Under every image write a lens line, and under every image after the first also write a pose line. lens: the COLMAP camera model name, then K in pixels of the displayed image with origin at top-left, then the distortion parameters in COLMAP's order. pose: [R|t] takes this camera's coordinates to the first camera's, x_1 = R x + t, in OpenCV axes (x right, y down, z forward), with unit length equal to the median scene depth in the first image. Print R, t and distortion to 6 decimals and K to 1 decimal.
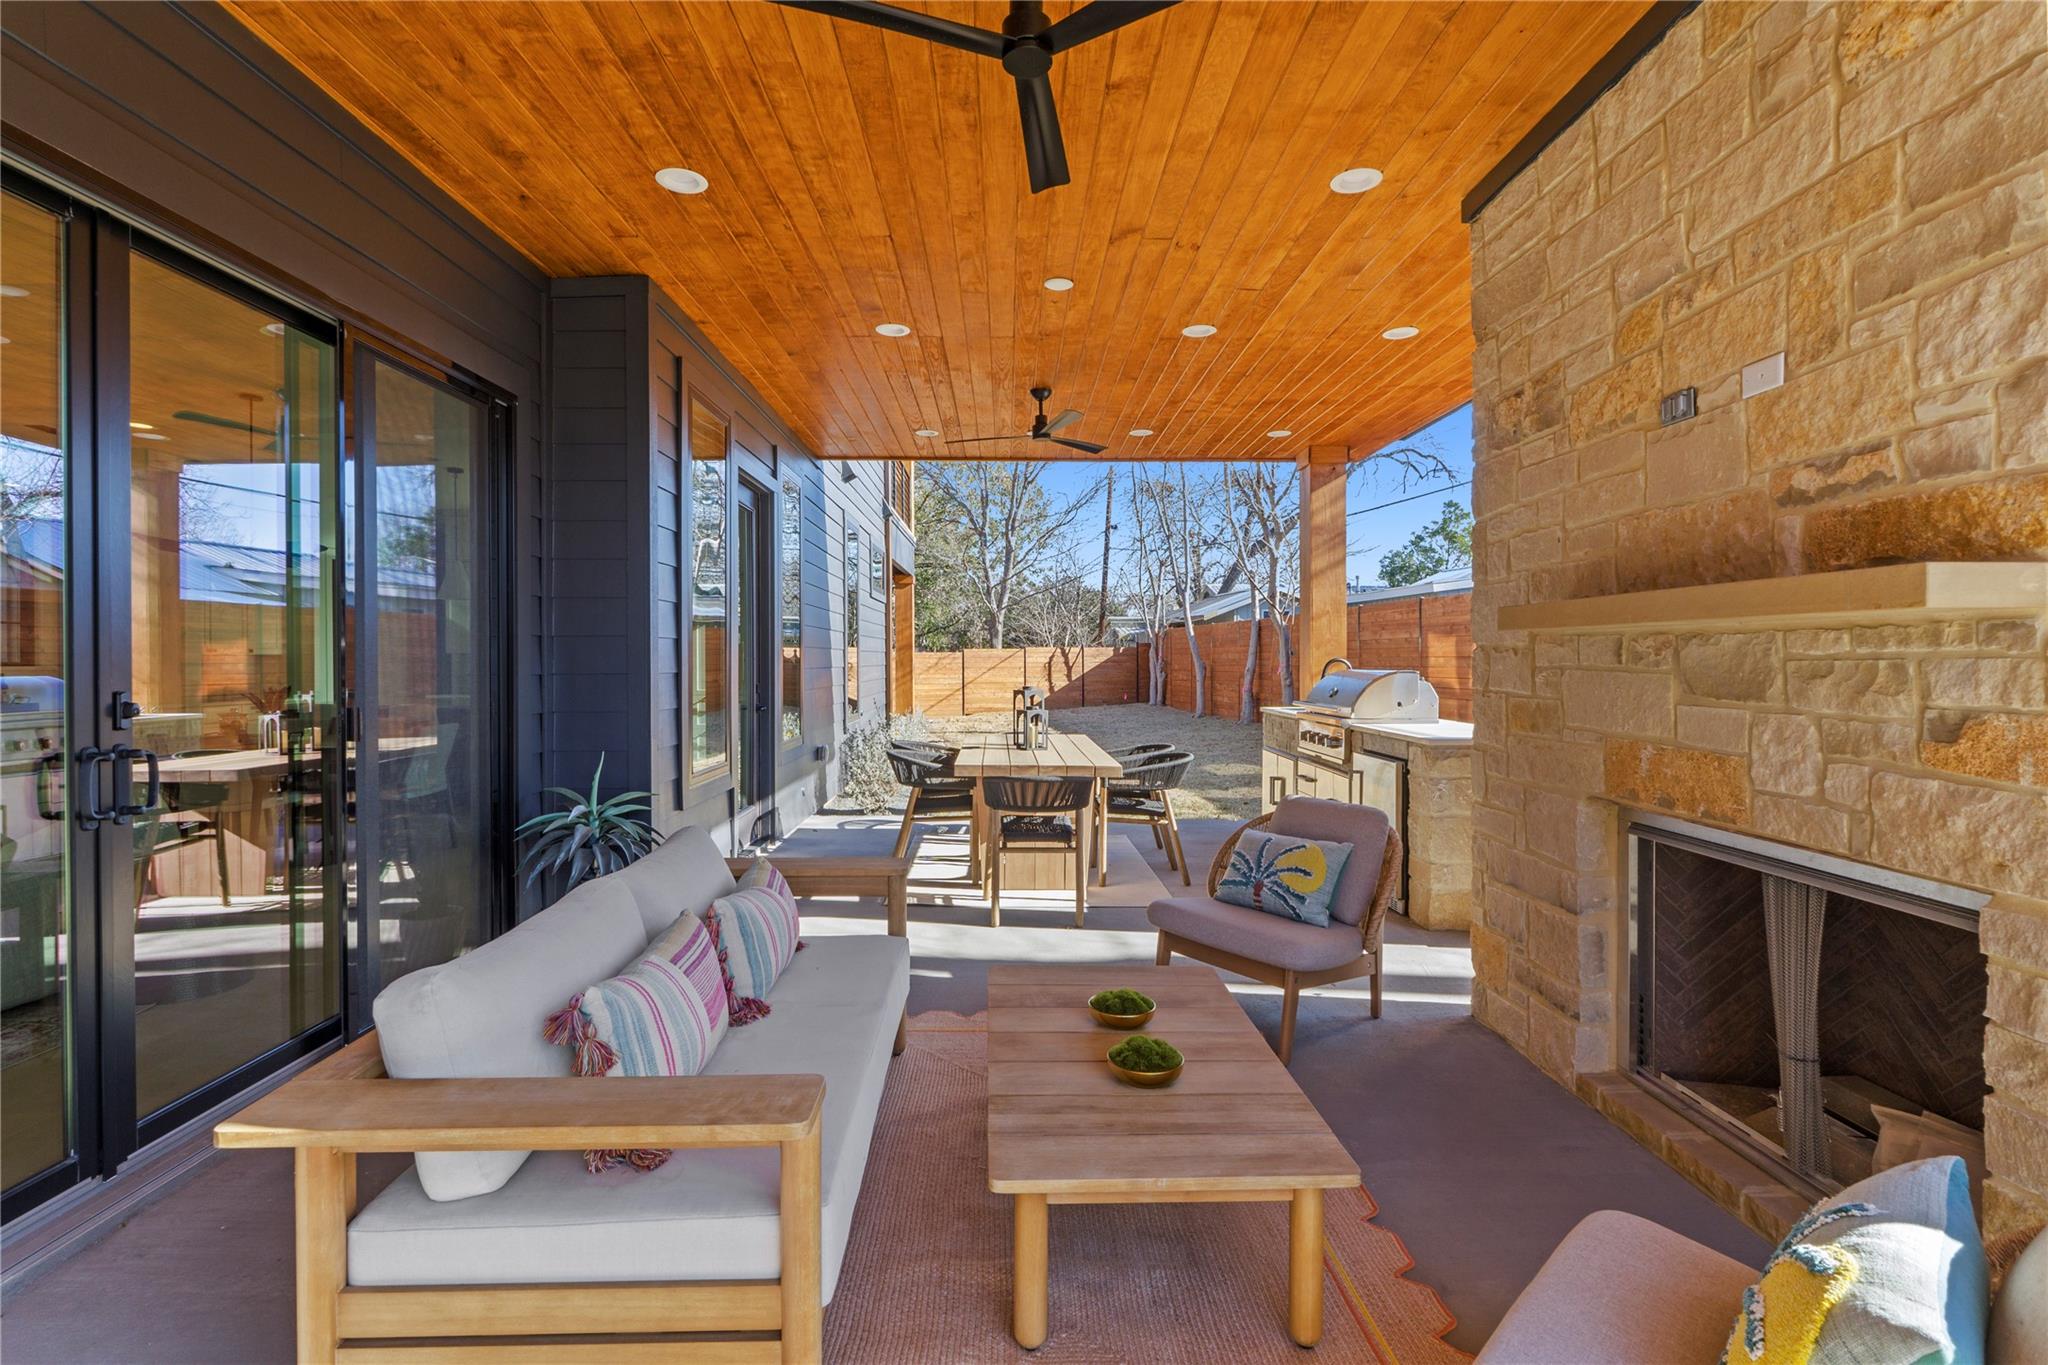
lens RADIAL K [[954.2, 0, 1028.3], [0, 954.2, 661.4], [0, 0, 1]] dist [-0.000122, -0.000023]
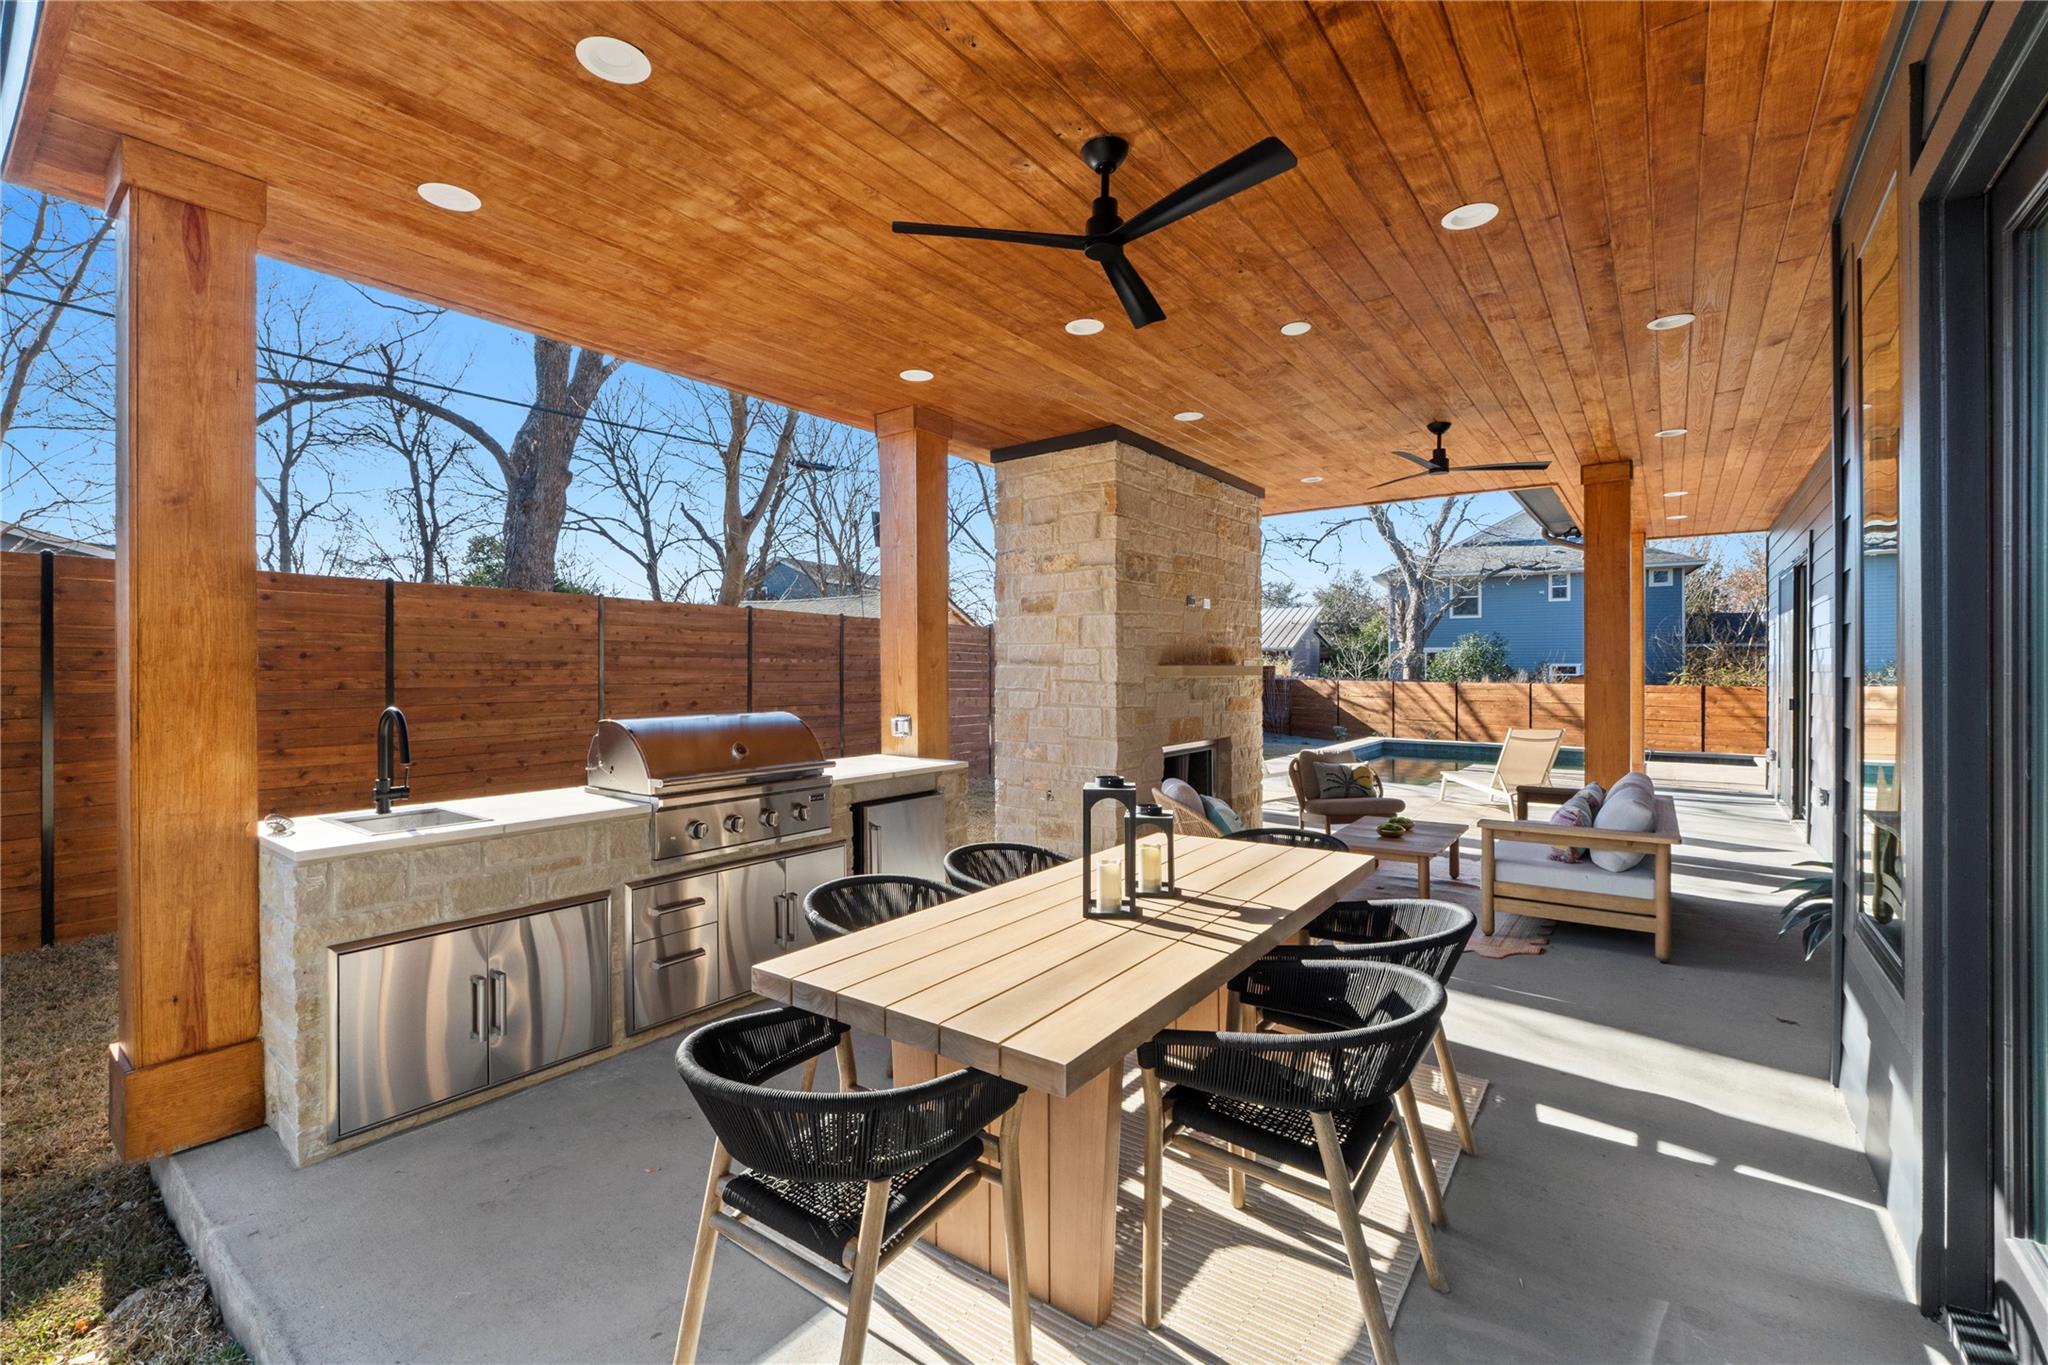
lens RADIAL K [[865.1, 0, 1017.8], [0, 865.1, 673.8], [0, 0, 1]] dist [-0.004466, 0.000016]
pose [[-0.783951, 0.002237, 0.620819, -0.315514], [0.007010, 0.999962, 0.005249, -0.036070], [-0.620783, 0.008467, -0.783937, 1.968459]]
